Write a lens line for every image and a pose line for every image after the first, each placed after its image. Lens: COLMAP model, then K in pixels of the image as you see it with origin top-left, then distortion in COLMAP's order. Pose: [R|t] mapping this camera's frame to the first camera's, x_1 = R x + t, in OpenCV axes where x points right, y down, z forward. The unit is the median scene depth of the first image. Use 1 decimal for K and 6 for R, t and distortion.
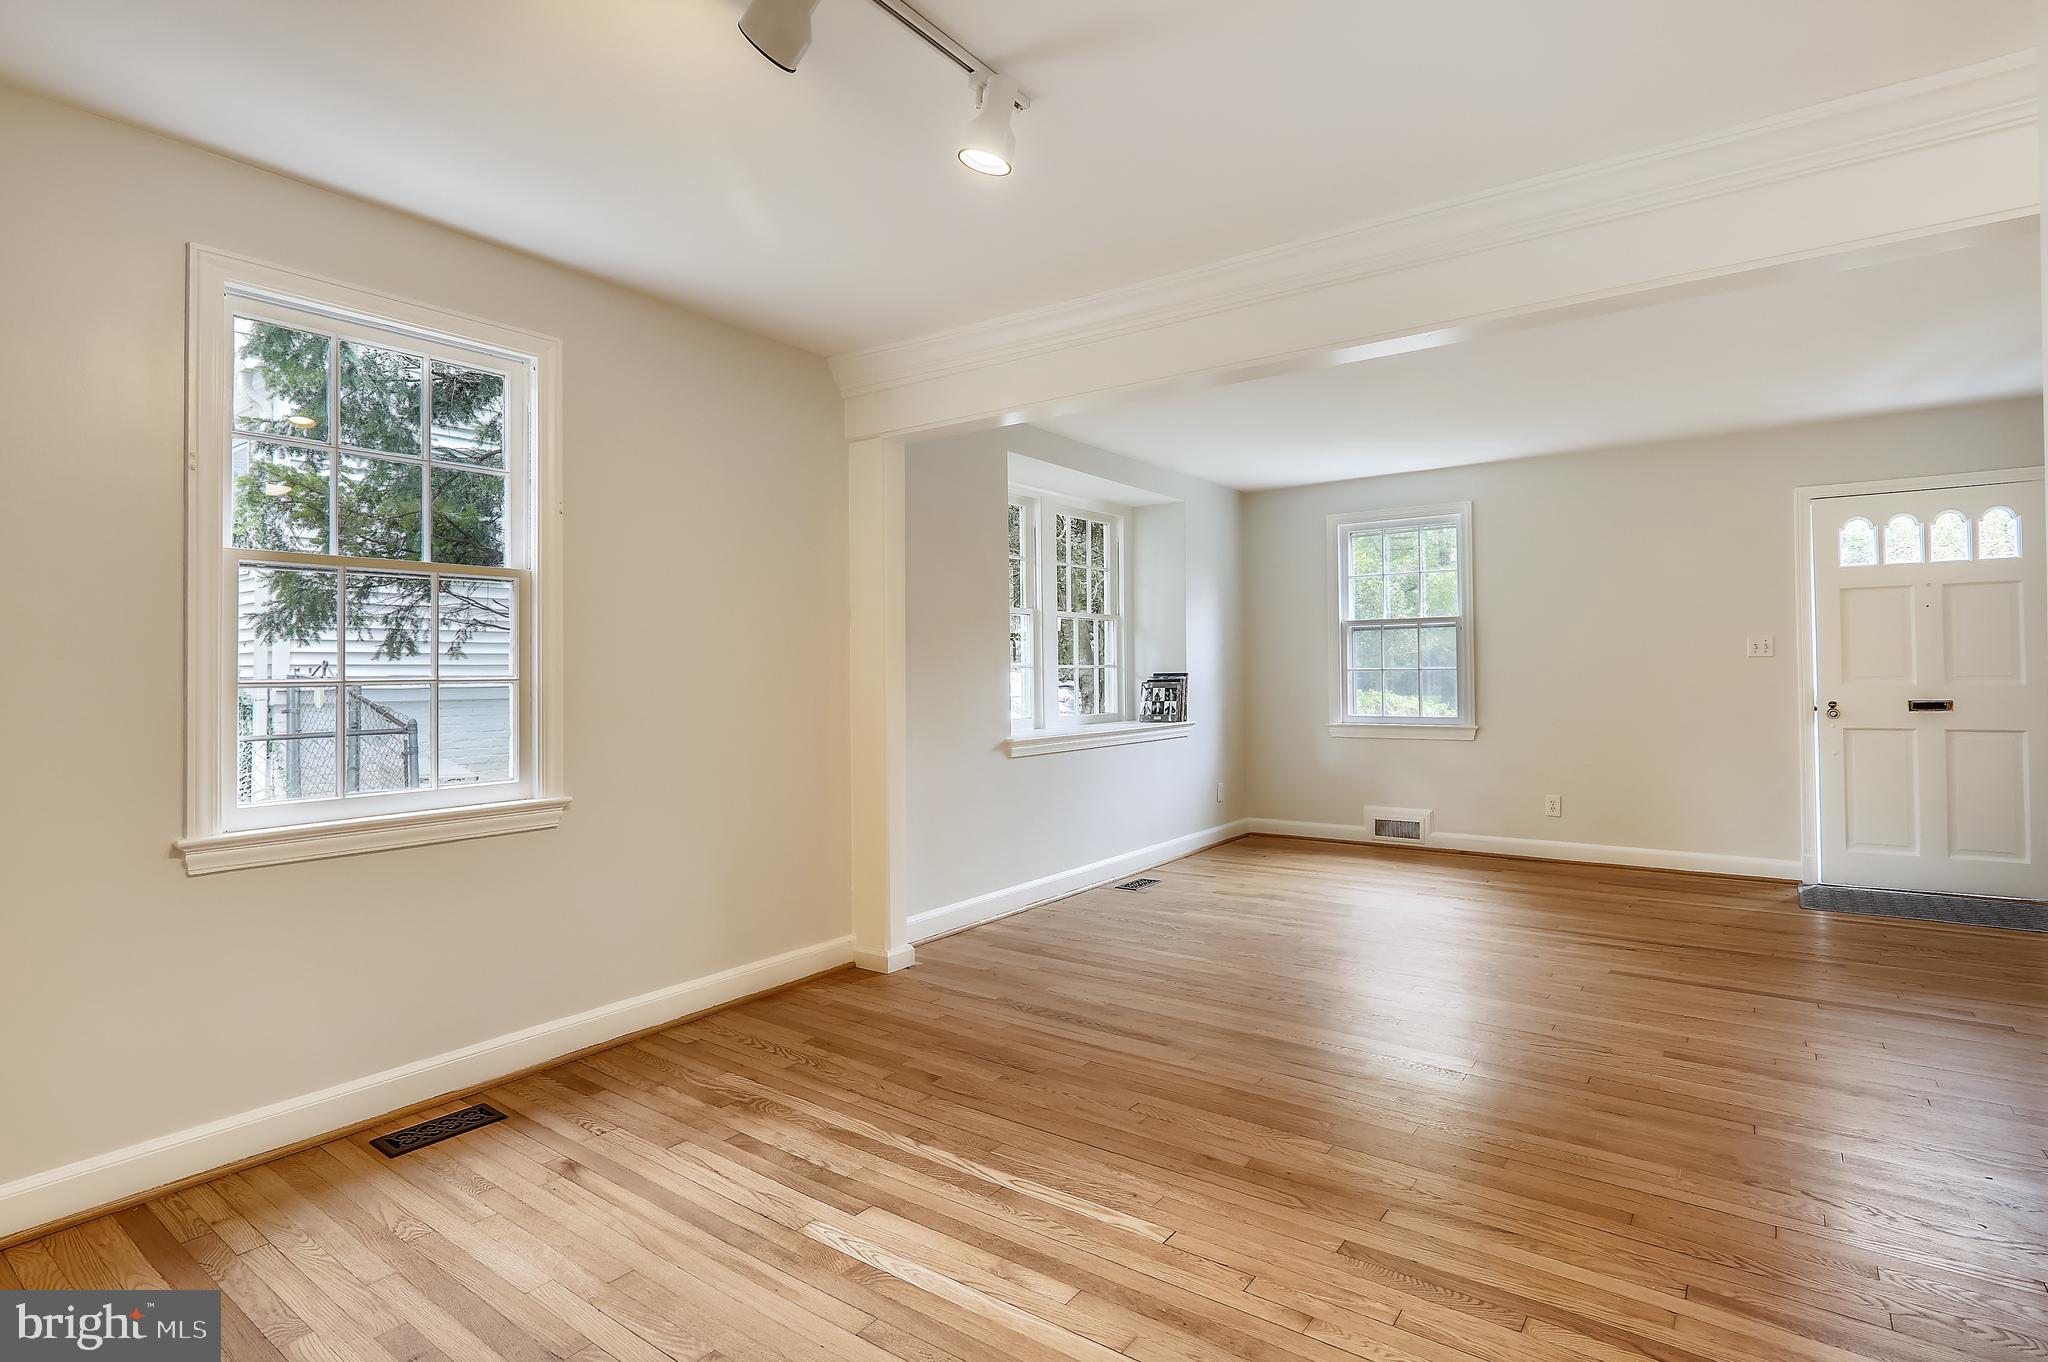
lens RADIAL K [[1017.7, 0, 1023.7], [0, 1017.7, 659.2], [0, 0, 1]] dist [-0.000527, -0.000477]
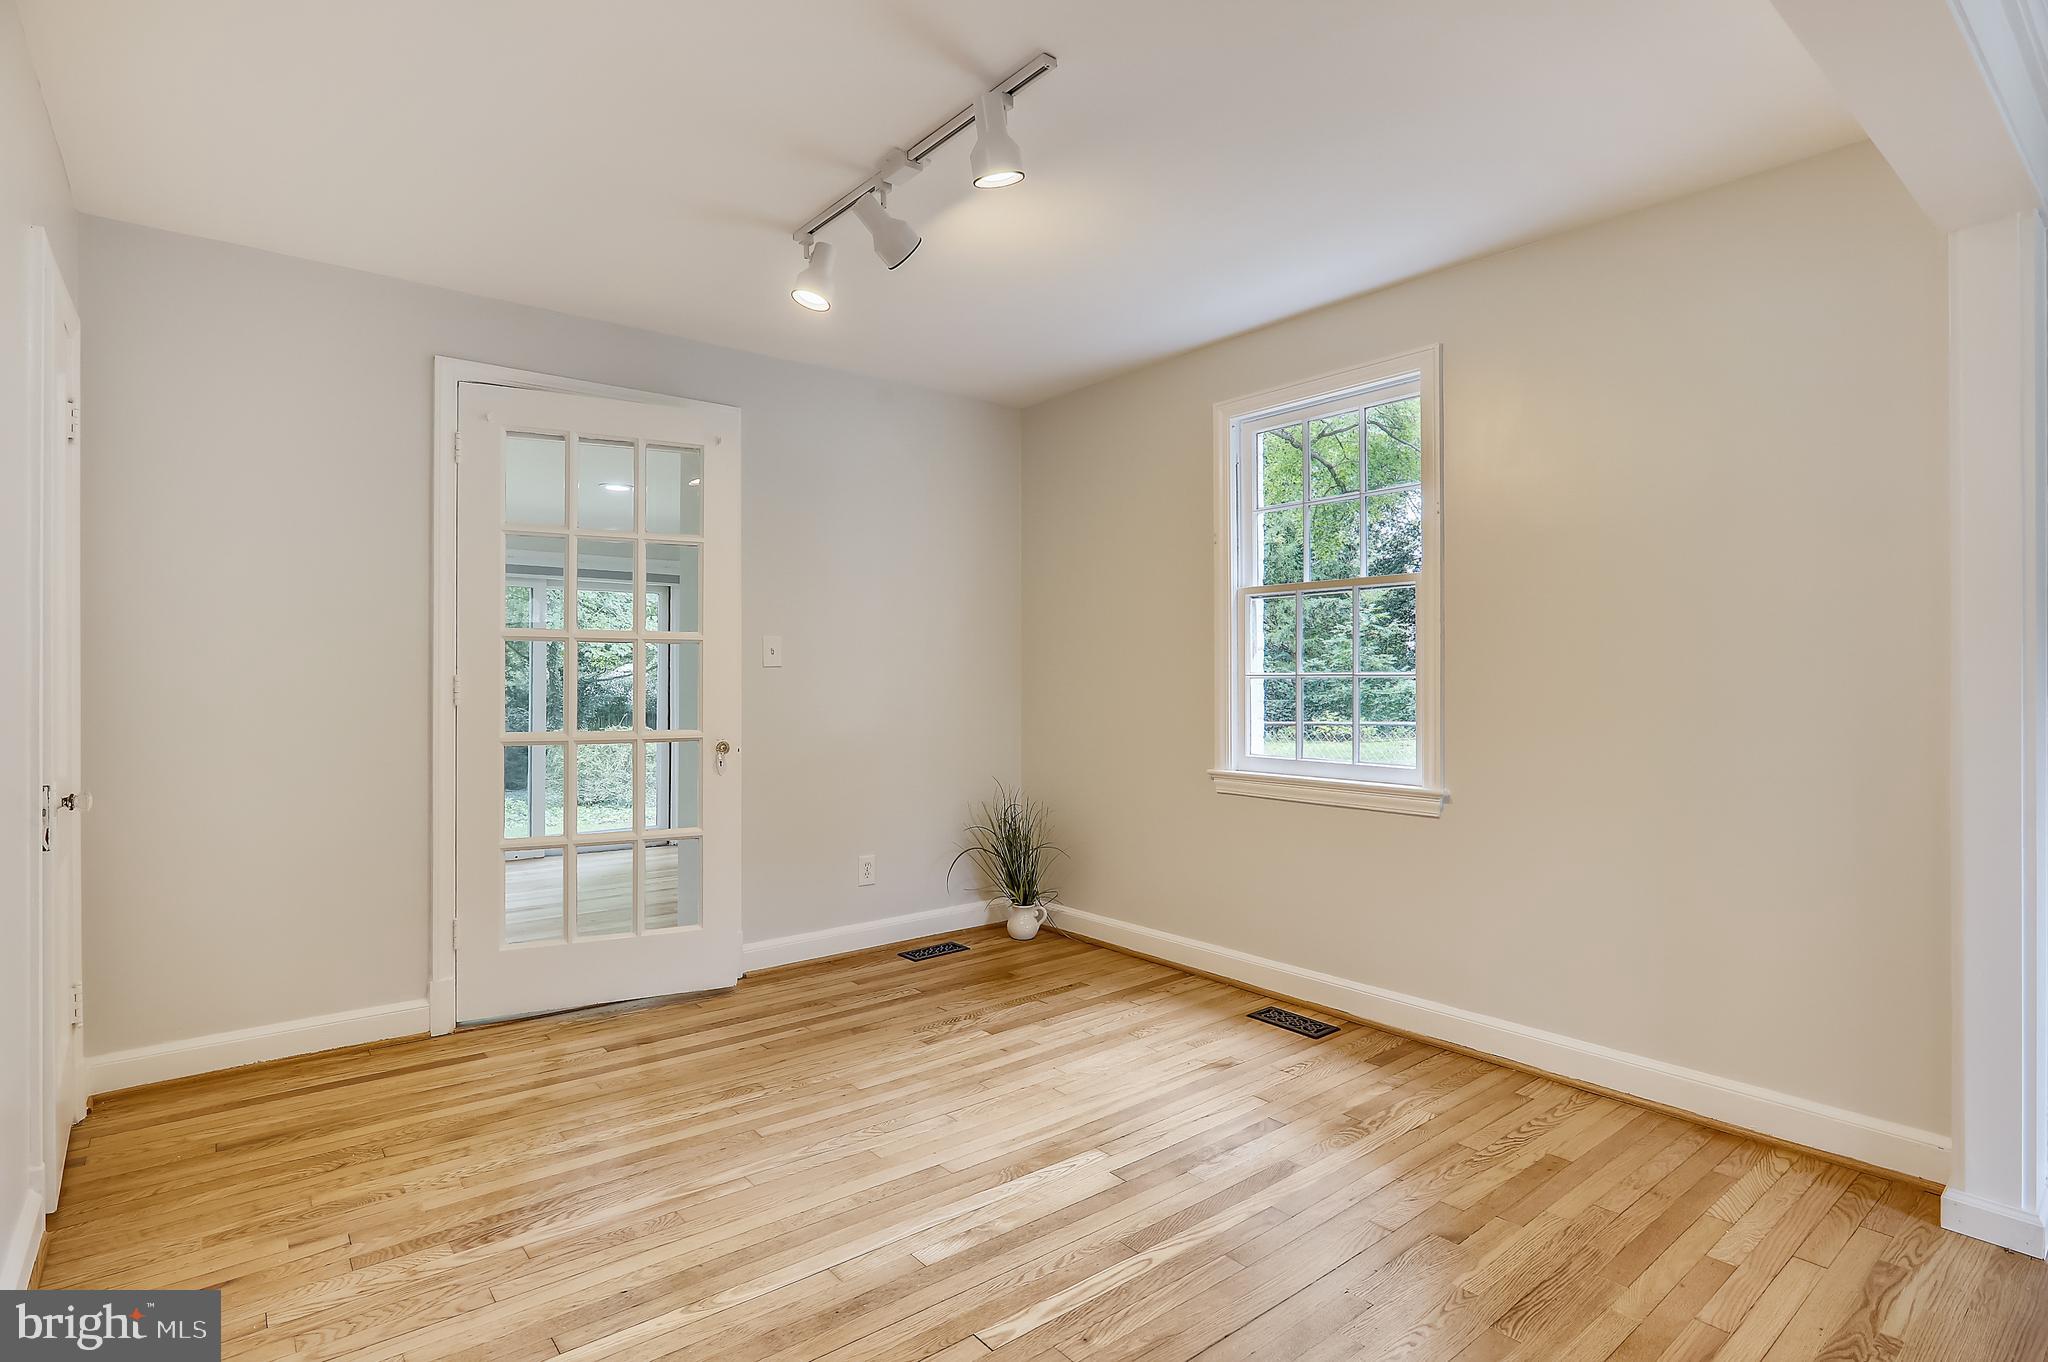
lens RADIAL K [[1016.2, 0, 1025.1], [0, 1016.2, 670.6], [0, 0, 1]] dist [-0.005967, -0.001237]
pose [[-0.251595, 0.005758, -0.967815, 0.546188], [0.016384, 0.999864, 0.001690, 0.005536], [0.967694, -0.015431, -0.251655, 0.723872]]
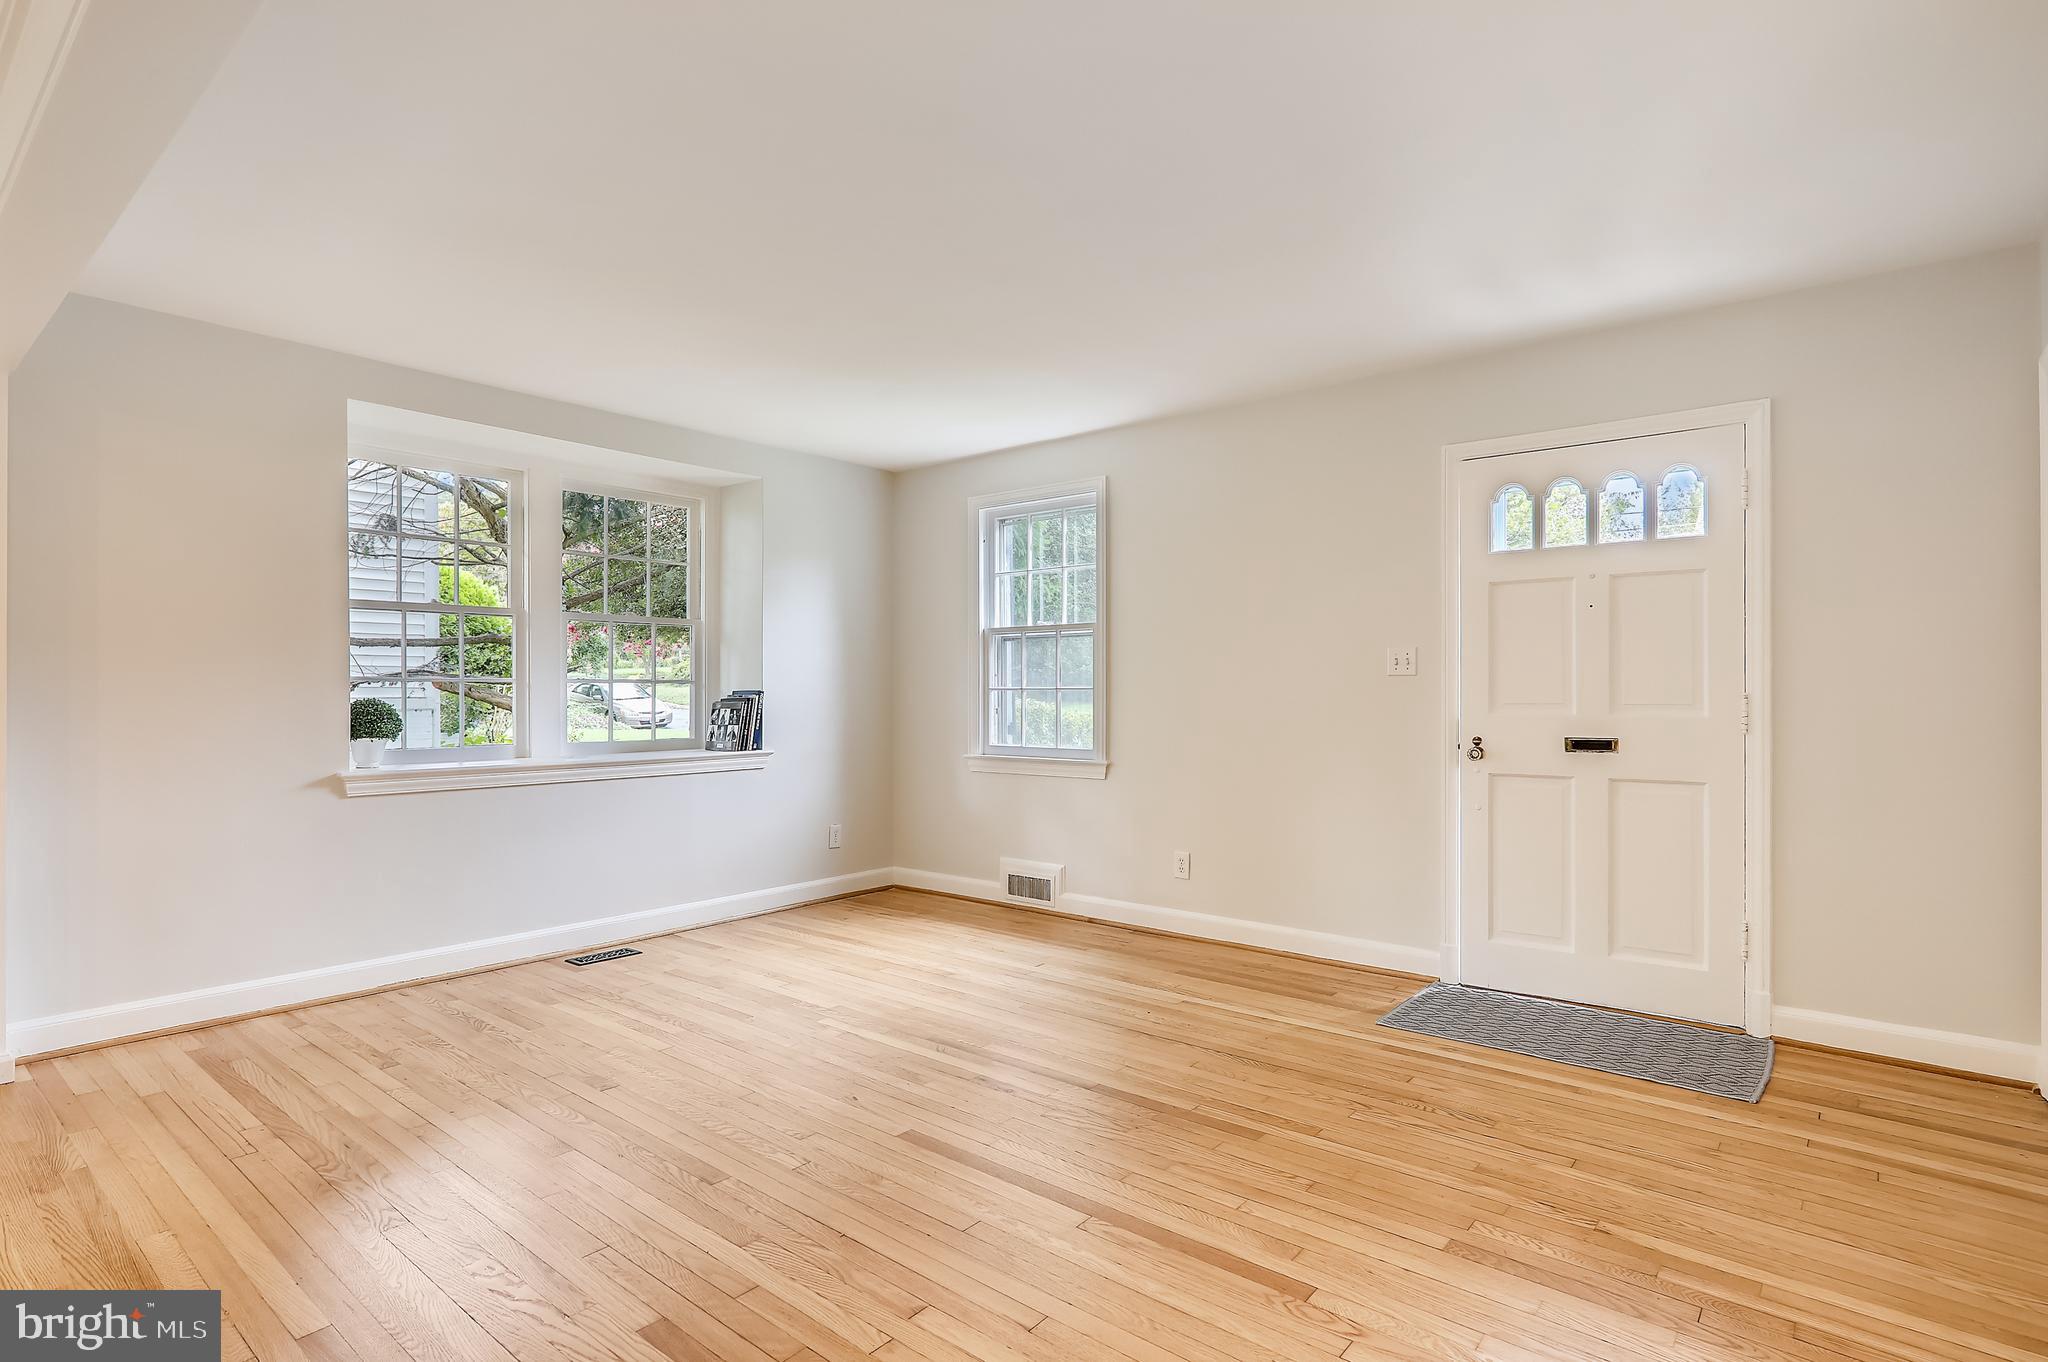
lens RADIAL K [[1026.8, 0, 1022.4], [0, 1026.8, 694.8], [0, 0, 1]] dist [0.001974, -0.000086]
pose [[0.997739, 0.009460, -0.066539, 0.742878], [-0.008383, 0.999829, 0.016458, 0.002688], [0.066684, -0.015863, 0.997648, 0.346964]]
